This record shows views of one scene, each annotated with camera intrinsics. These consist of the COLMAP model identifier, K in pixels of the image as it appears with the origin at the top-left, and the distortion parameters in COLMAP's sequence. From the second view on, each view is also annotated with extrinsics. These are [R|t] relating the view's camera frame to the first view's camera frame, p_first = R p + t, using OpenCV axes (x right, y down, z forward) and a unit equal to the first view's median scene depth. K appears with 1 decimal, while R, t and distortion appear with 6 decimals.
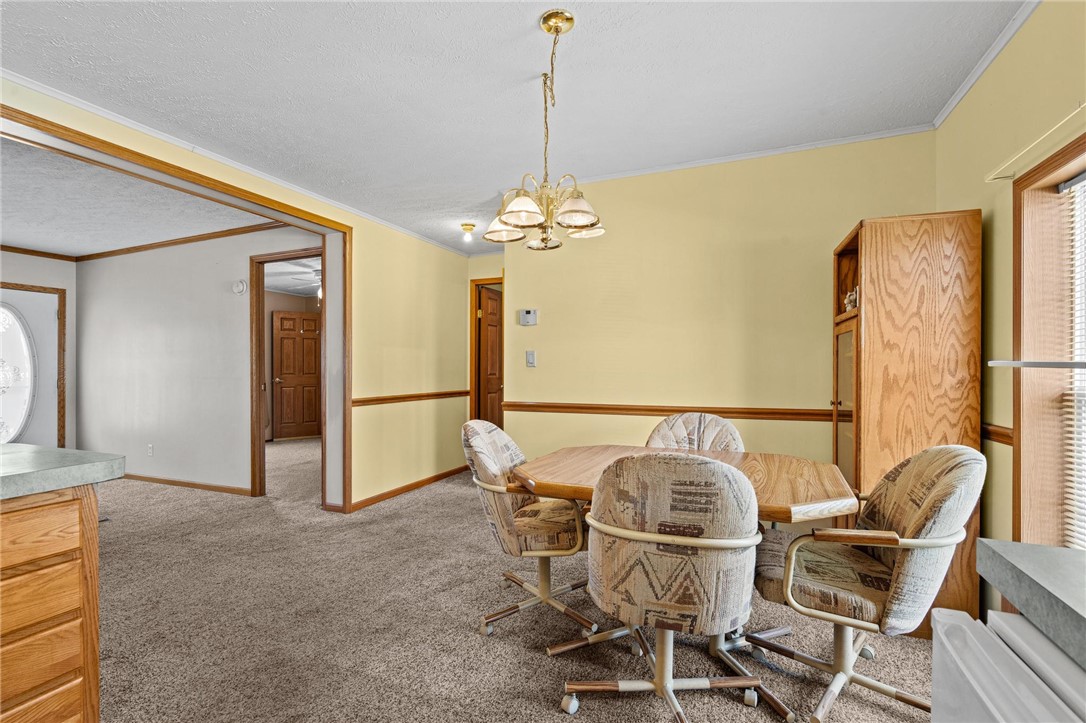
lens RADIAL K [[495.2, 0, 537.6], [0, 495.2, 369.5], [0, 0, 1]] dist [0.004216, -0.000216]
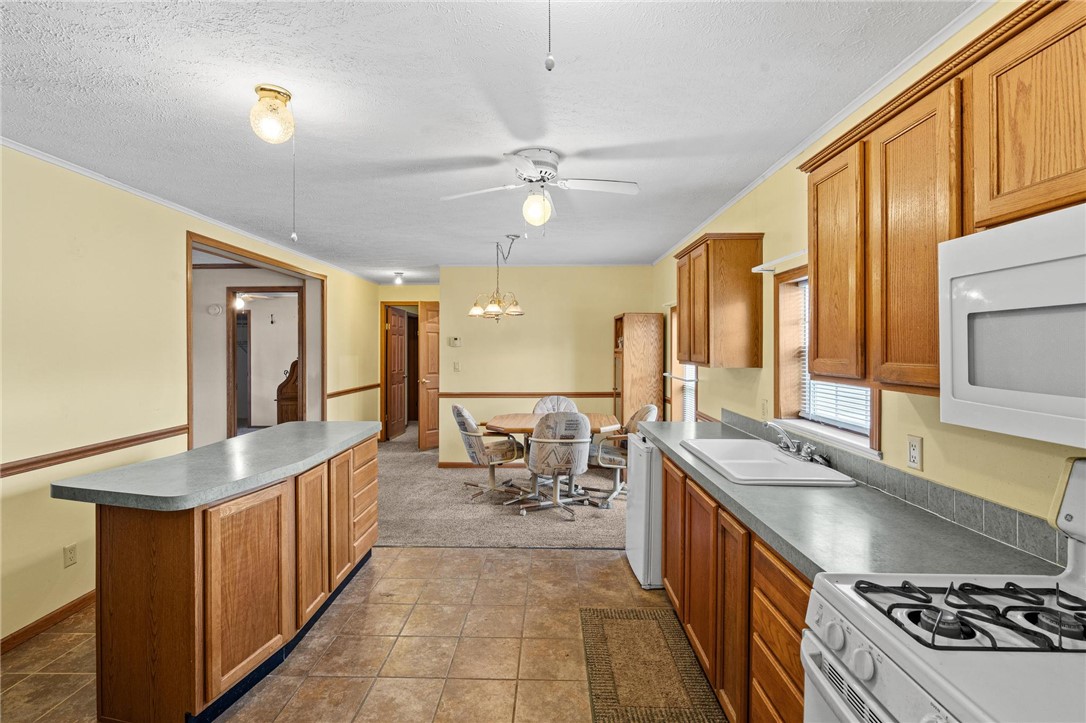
lens RADIAL K [[495.2, 0, 541.2], [0, 495.2, 353.3], [0, 0, 1]] dist [0.004216, -0.000216]
pose [[0.926122, -0.003573, 0.377207, -0.634858], [0.001459, 0.999982, 0.005890, -0.125376], [-0.377221, -0.004904, 0.926110, -1.093136]]
